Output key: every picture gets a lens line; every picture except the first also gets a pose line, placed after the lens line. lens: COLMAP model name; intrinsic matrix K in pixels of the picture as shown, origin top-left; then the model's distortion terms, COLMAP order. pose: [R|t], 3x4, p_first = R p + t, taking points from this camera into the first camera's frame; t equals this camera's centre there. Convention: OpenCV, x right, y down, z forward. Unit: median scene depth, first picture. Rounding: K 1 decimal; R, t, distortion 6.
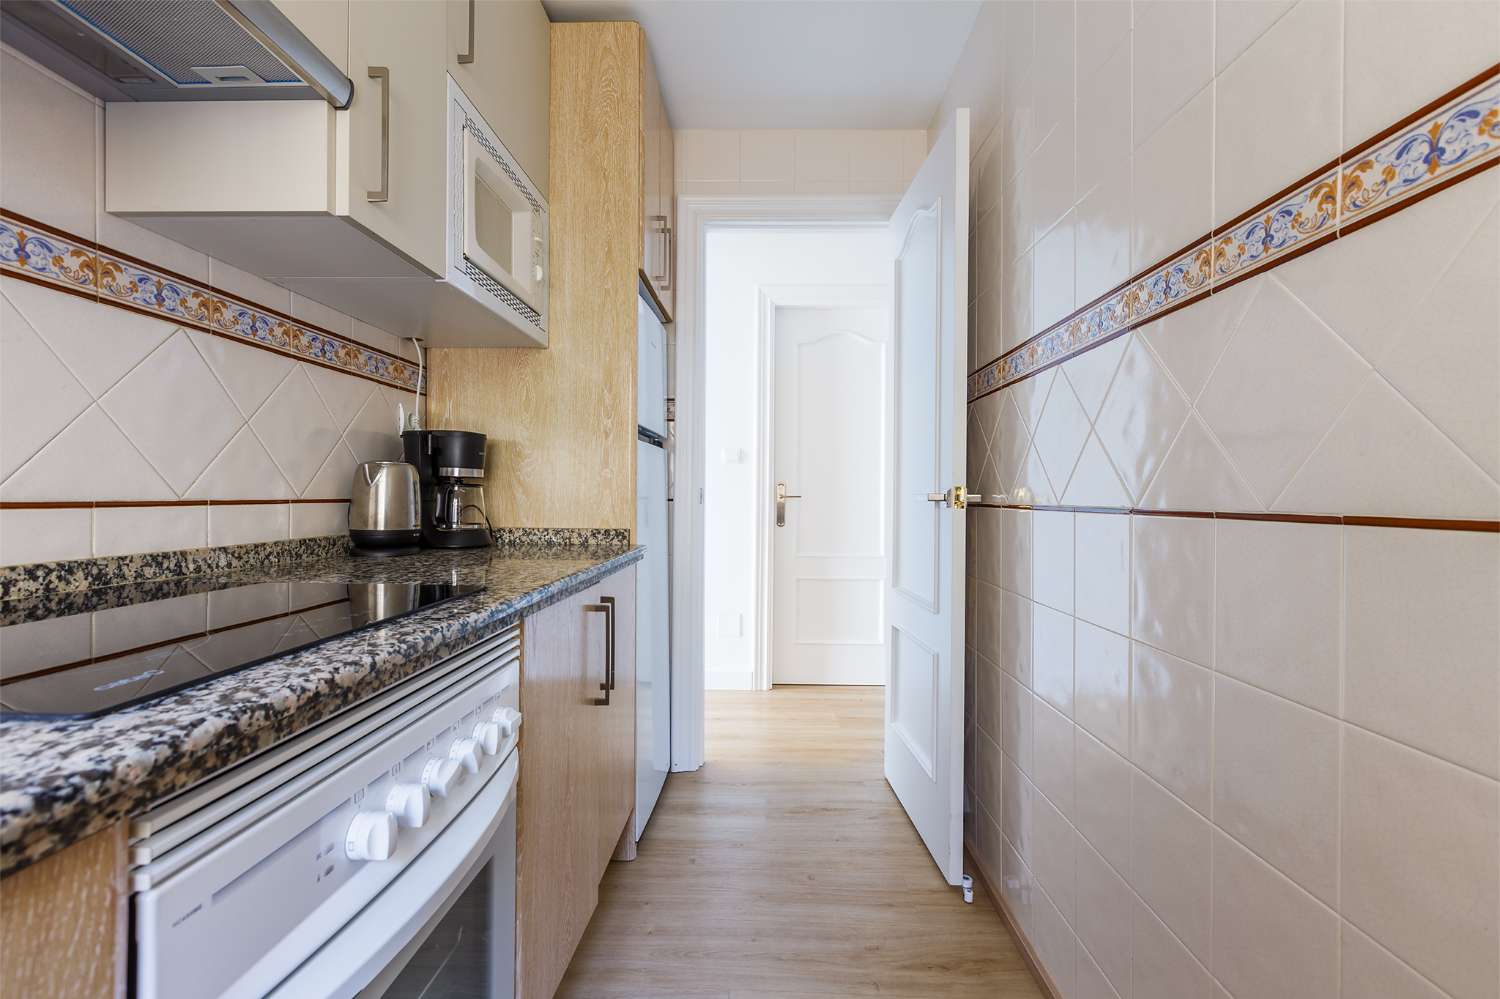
lens RADIAL K [[704.6, 0, 718.4], [0, 704.6, 498.5], [0, 0, 1]] dist [0.003026, -0.000620]
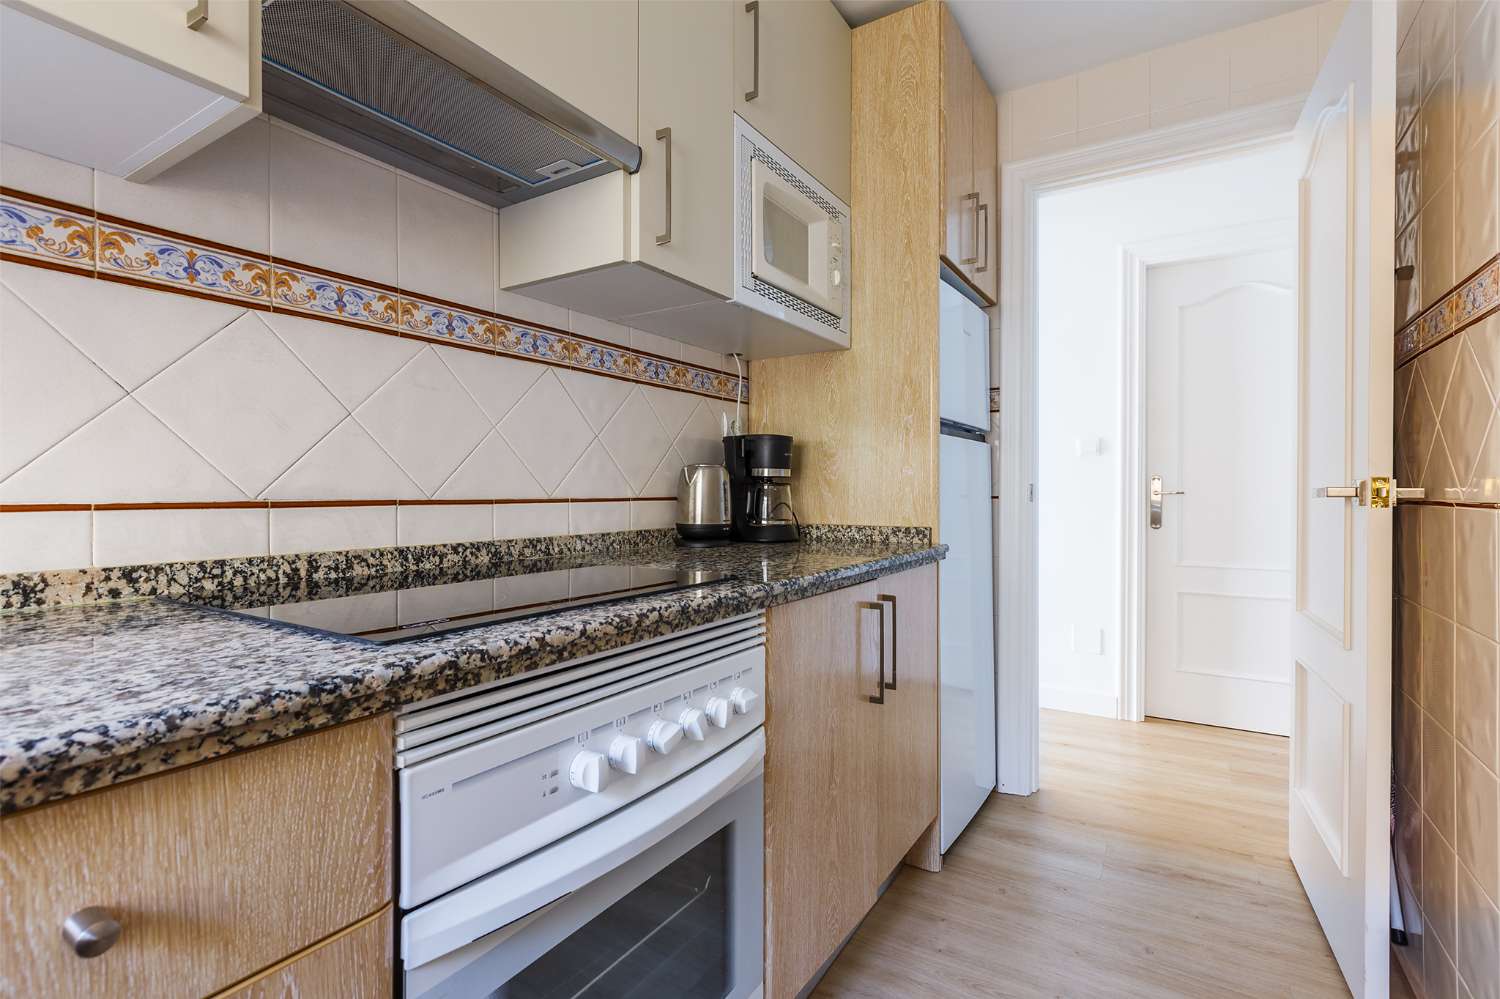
lens RADIAL K [[704.6, 0, 718.4], [0, 704.6, 498.5], [0, 0, 1]] dist [0.003026, -0.000620]
pose [[0.856013, -0.002749, -0.516946, 0.142497], [0.003995, 0.999991, 0.001296, 0.001583], [0.516938, -0.003174, 0.856017, 0.029618]]
